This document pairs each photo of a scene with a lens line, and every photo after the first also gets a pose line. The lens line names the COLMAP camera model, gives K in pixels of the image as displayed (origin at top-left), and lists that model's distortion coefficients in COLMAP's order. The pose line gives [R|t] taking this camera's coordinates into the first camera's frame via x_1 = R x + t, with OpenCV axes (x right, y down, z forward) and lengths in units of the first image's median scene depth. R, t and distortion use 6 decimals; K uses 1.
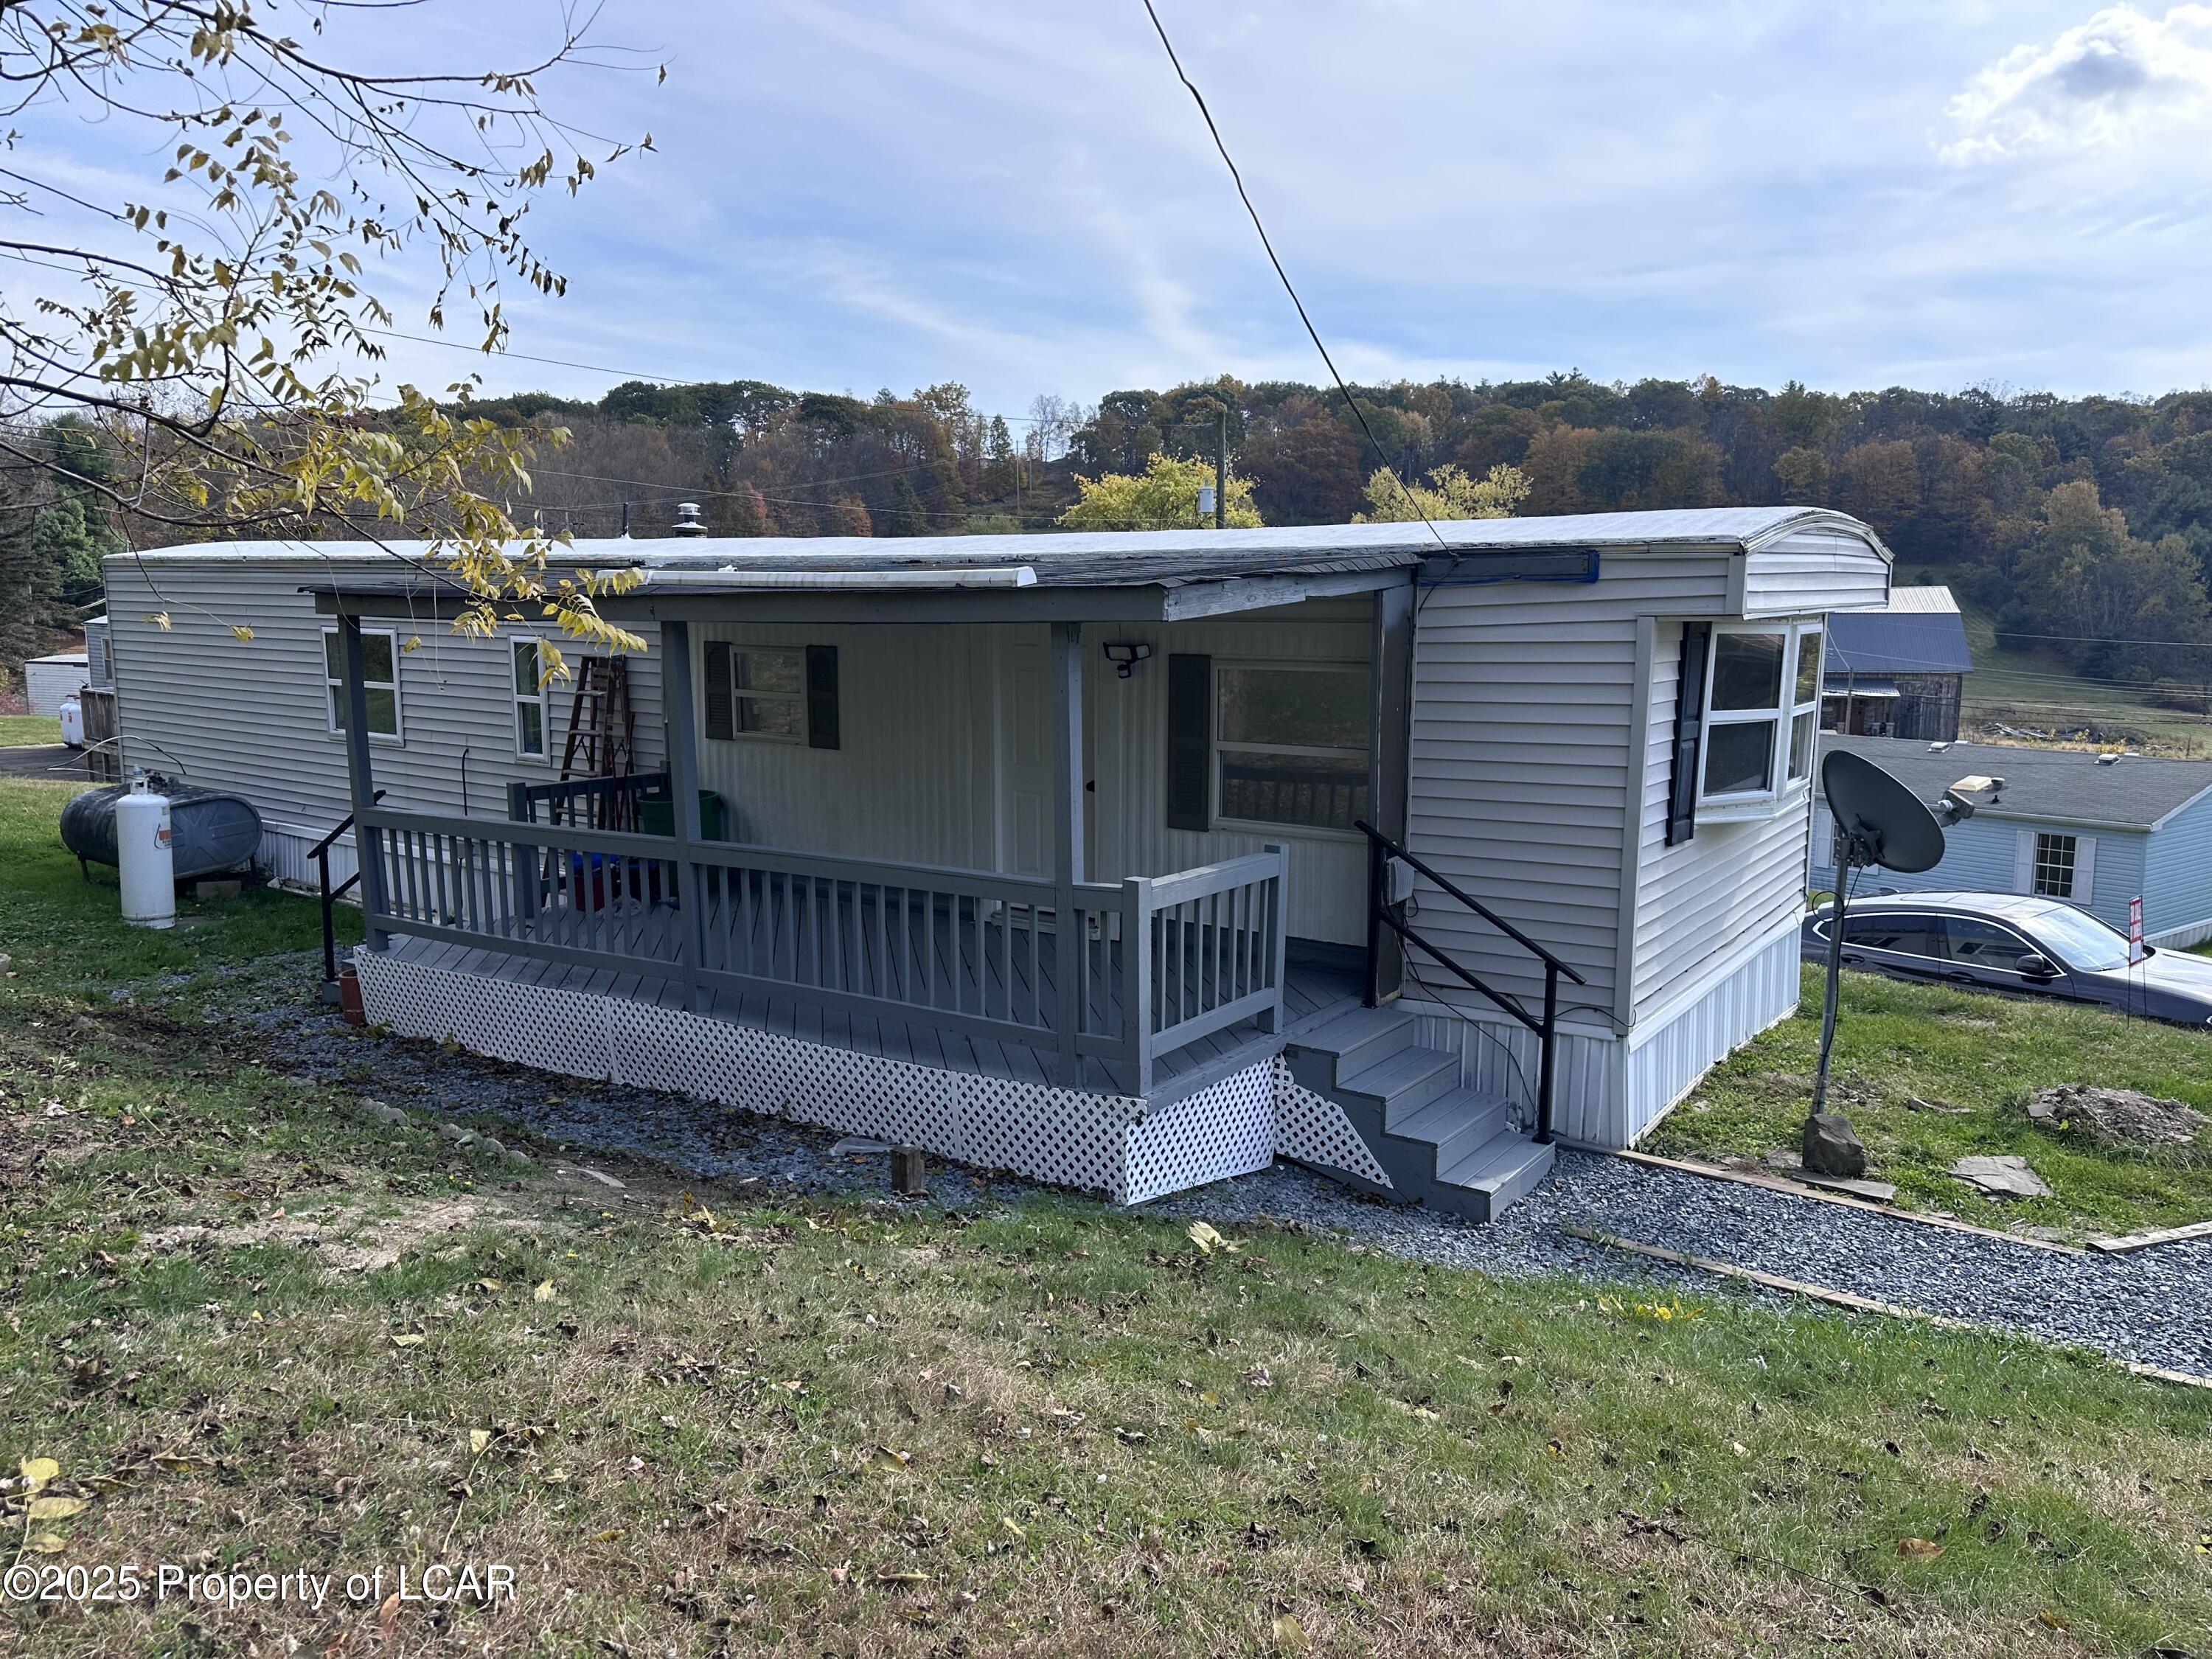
lens RADIAL K [[1597.6, 0, 1106.0], [0, 1597.6, 829.5], [0, 0, 1]] dist [0.100879, -0.122305]
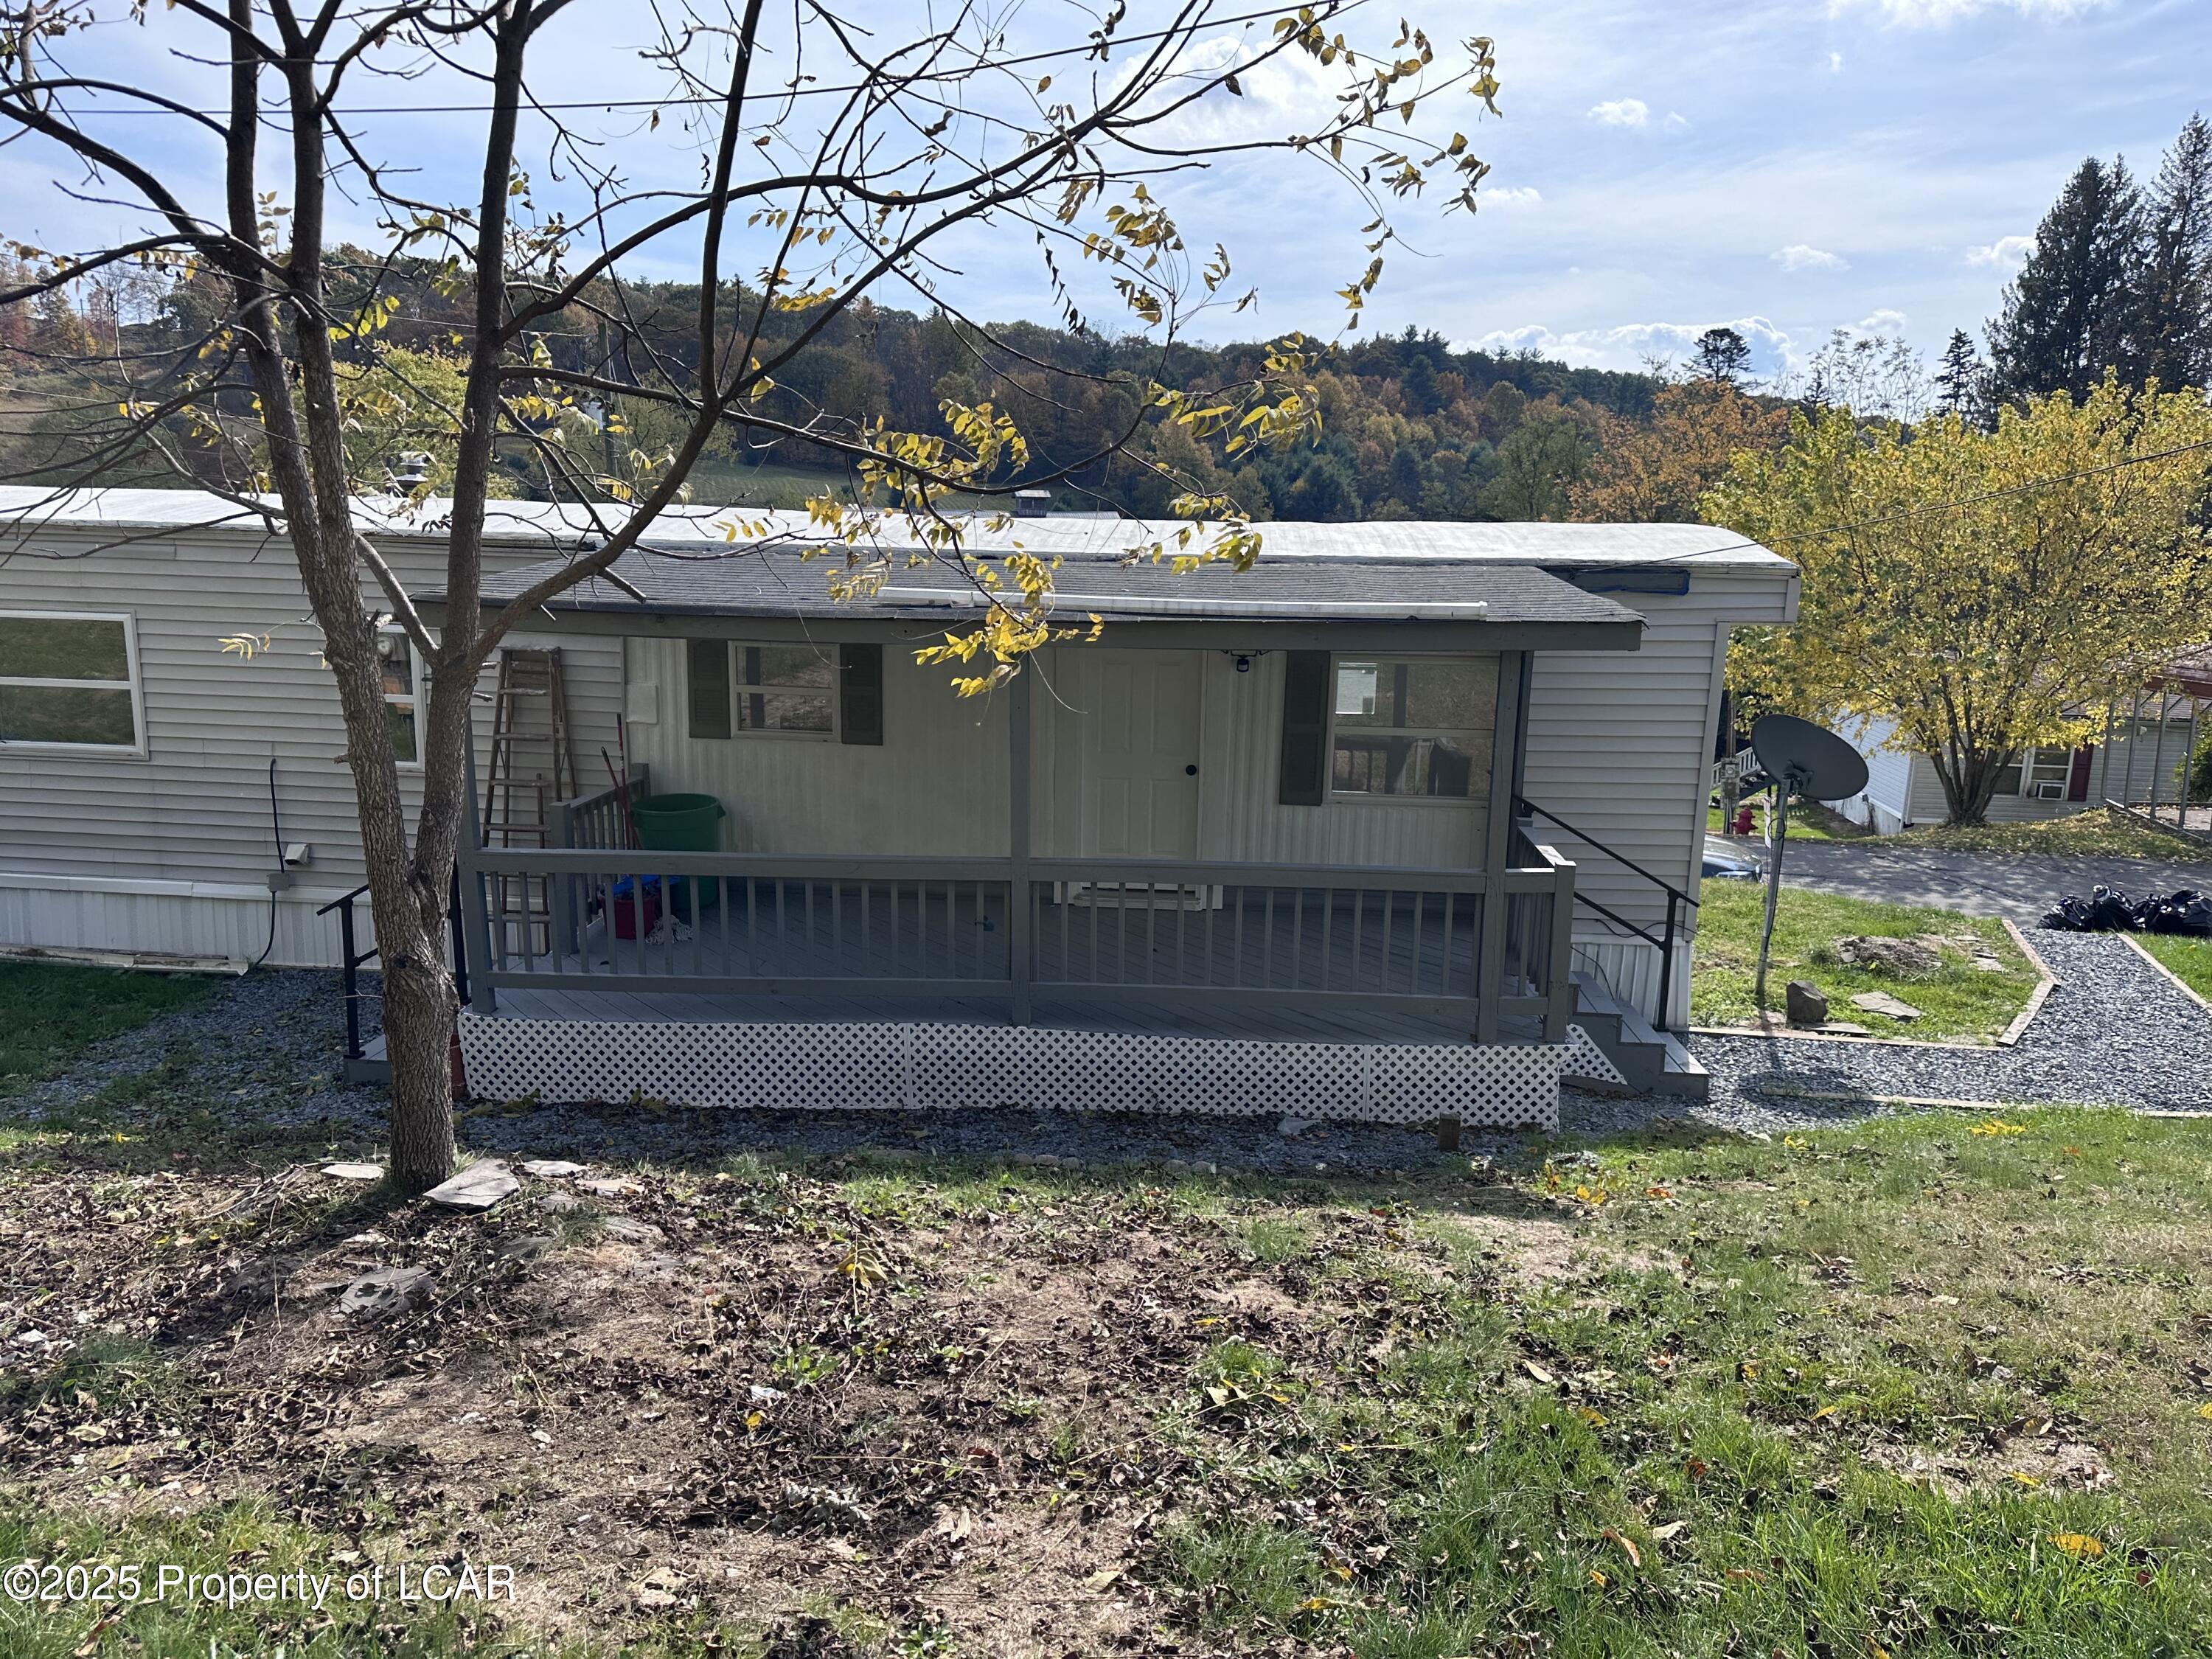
lens RADIAL K [[1614.7, 0, 1106.0], [0, 1614.7, 829.5], [0, 0, 1]] dist [0.048722, -0.056404]
pose [[0.860737, -0.085128, 0.501882, -0.732138], [0.055039, 0.995701, 0.074497, -0.085912], [-0.506066, -0.036499, 0.861722, 0.108296]]
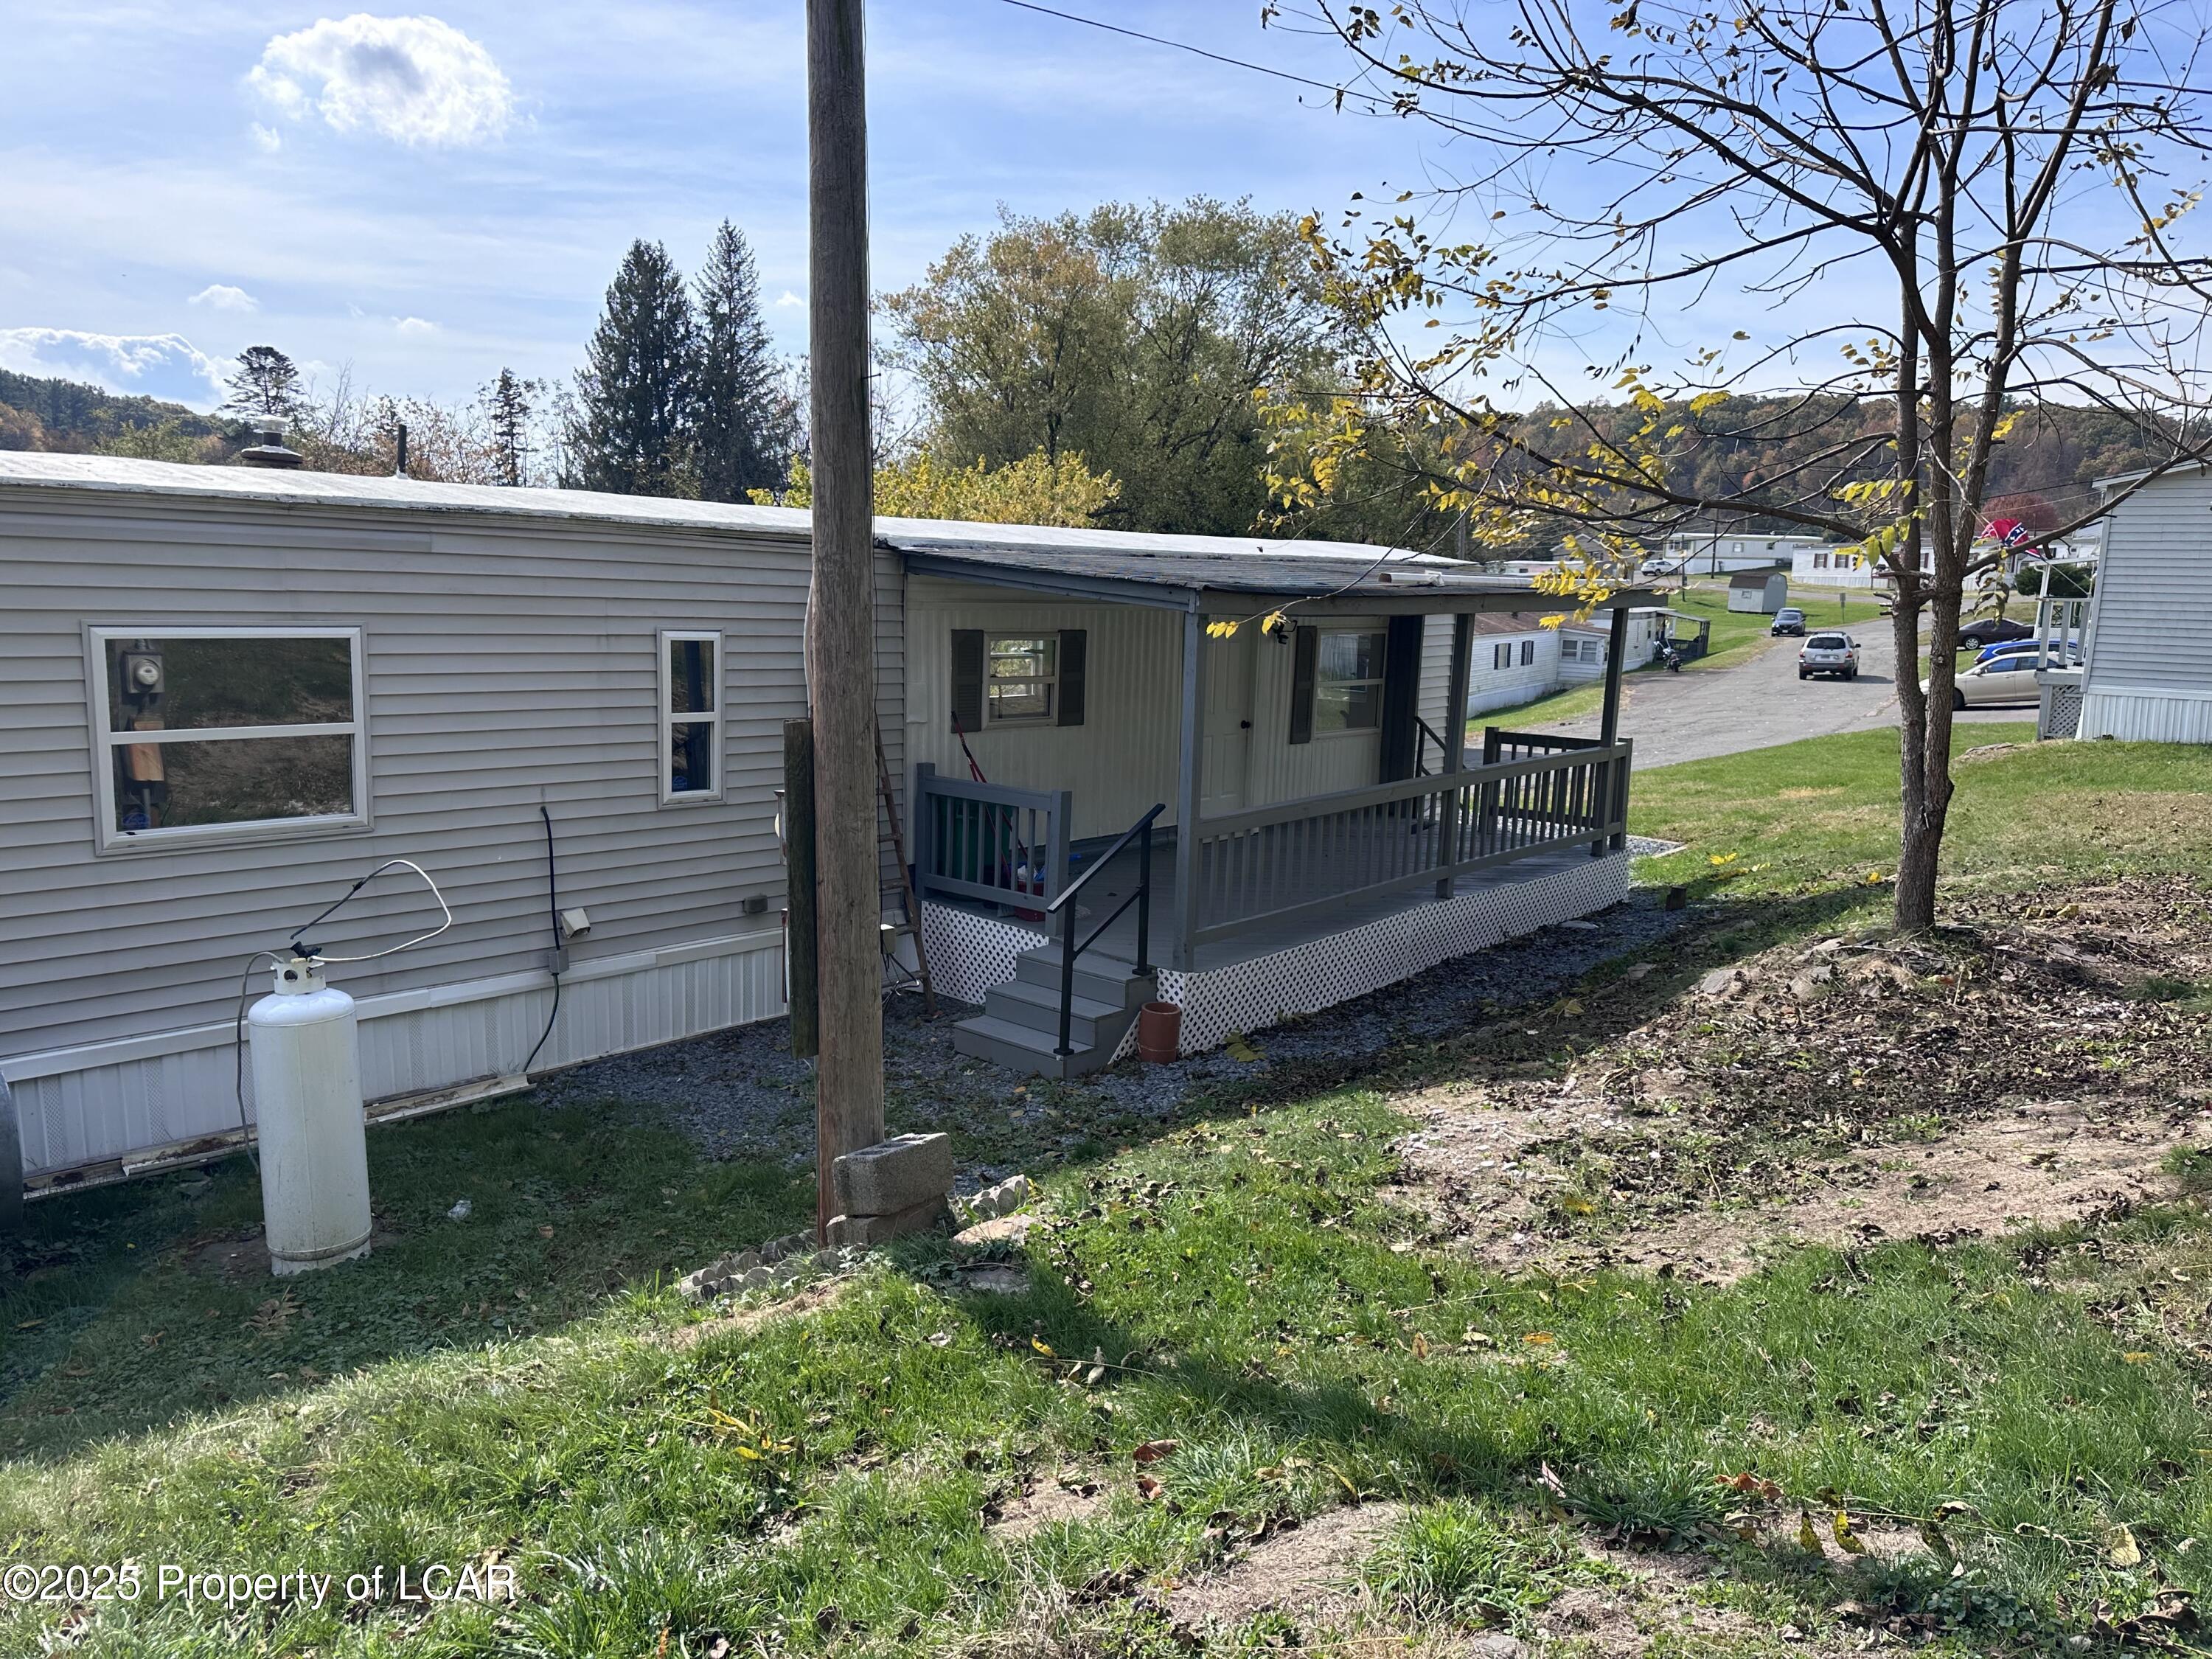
lens RADIAL K [[1614.7, 0, 1106.0], [0, 1614.7, 829.5], [0, 0, 1]] dist [0.048722, -0.056404]
pose [[0.115024, -0.153244, 0.981471, -1.642410], [0.114637, 0.983476, 0.140122, -0.172983], [-0.986726, 0.096395, 0.130691, 1.125093]]
